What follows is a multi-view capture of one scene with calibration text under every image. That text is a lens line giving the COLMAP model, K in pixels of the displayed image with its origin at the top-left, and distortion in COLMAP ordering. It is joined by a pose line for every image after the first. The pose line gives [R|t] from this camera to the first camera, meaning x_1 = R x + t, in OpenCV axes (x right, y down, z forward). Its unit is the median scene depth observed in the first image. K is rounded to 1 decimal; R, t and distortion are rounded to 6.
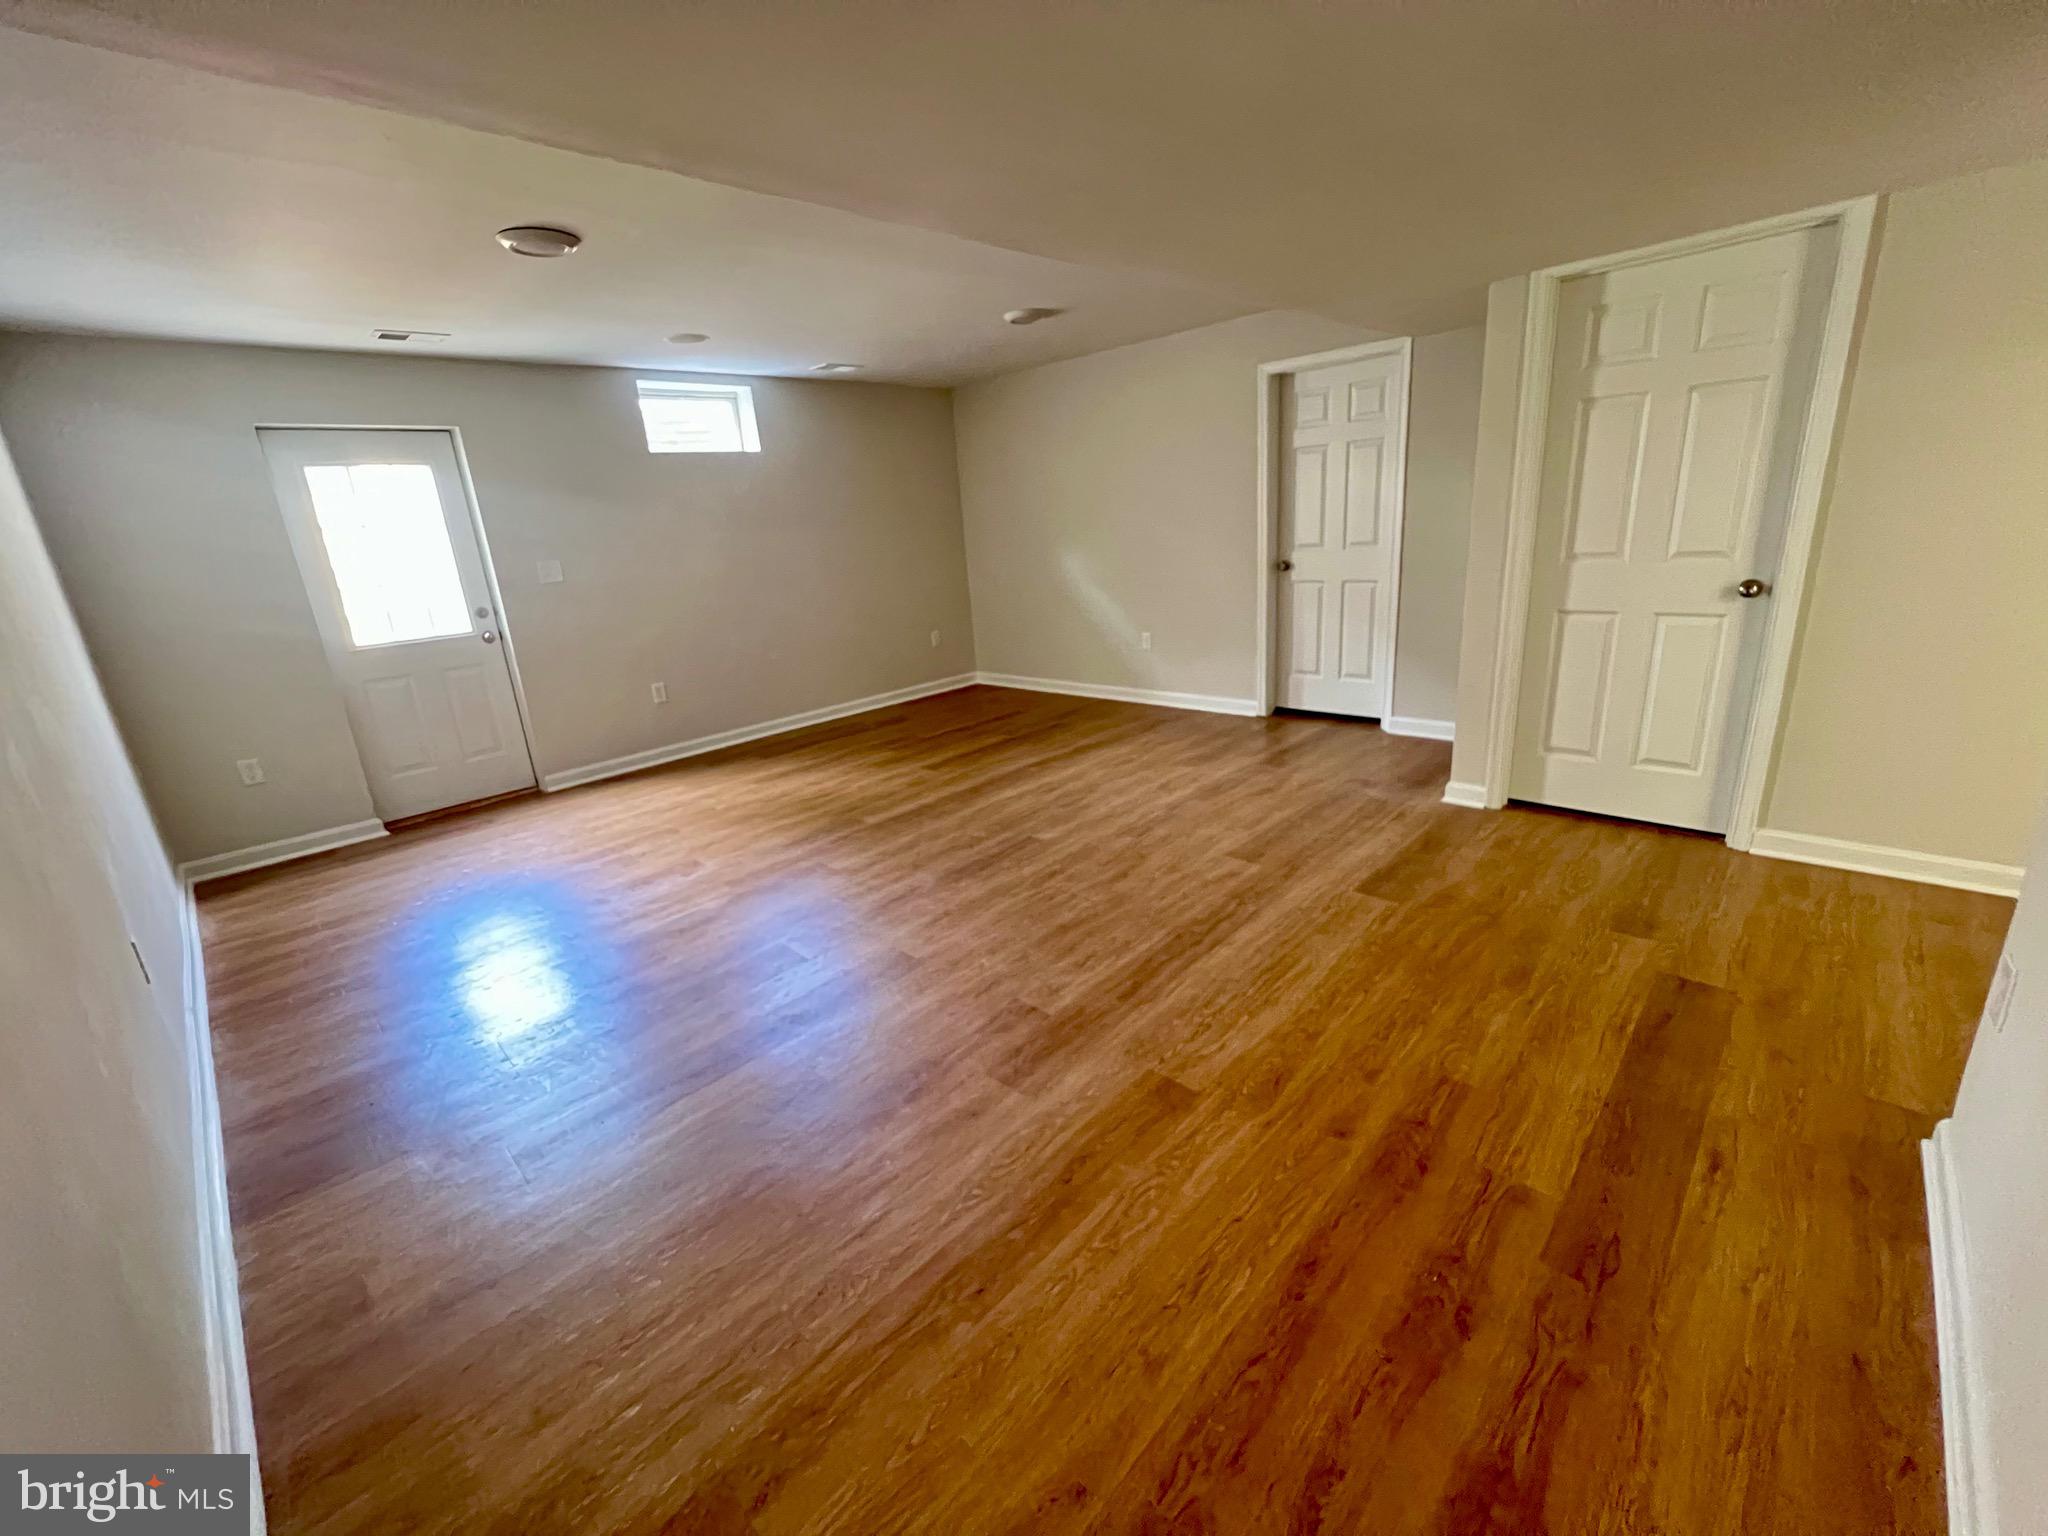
lens RADIAL K [[824.2, 0, 1017.5], [0, 824.2, 770.9], [0, 0, 1]] dist [0.001472, 0.000004]
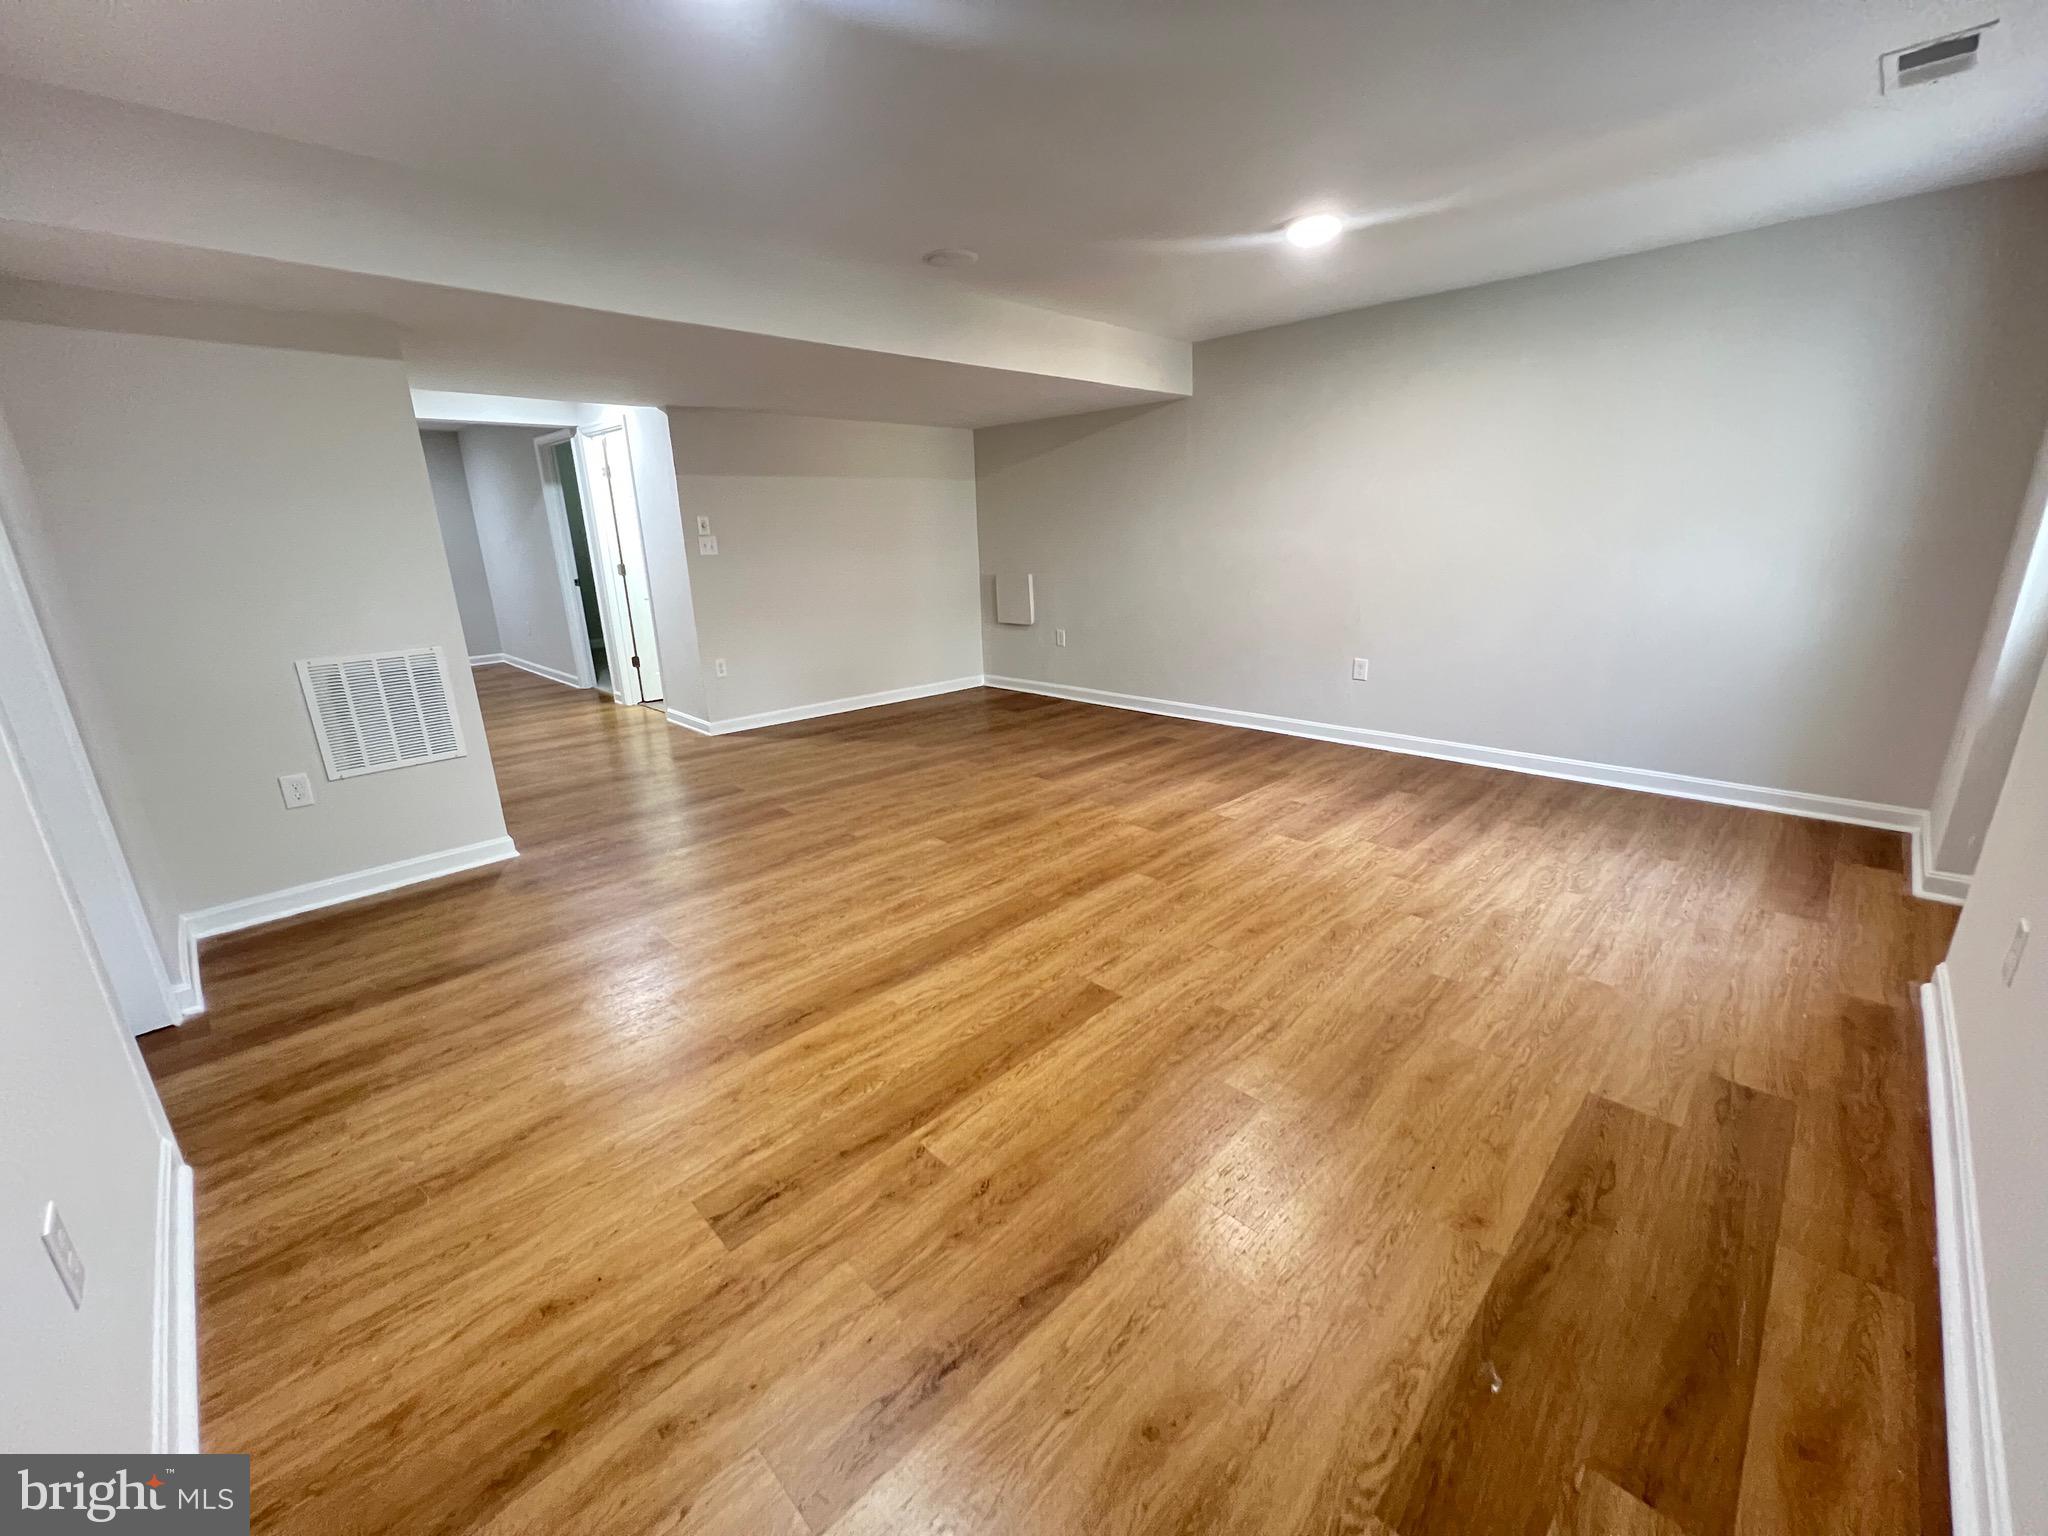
lens RADIAL K [[824.2, 0, 1023.2], [0, 824.2, 767.3], [0, 0, 1]] dist [0.001472, 0.000004]
pose [[-0.994694, 0.097222, 0.033639, -0.110773], [0.099574, 0.827634, 0.552364, -0.507523], [0.025862, 0.552783, -0.832924, 1.705091]]
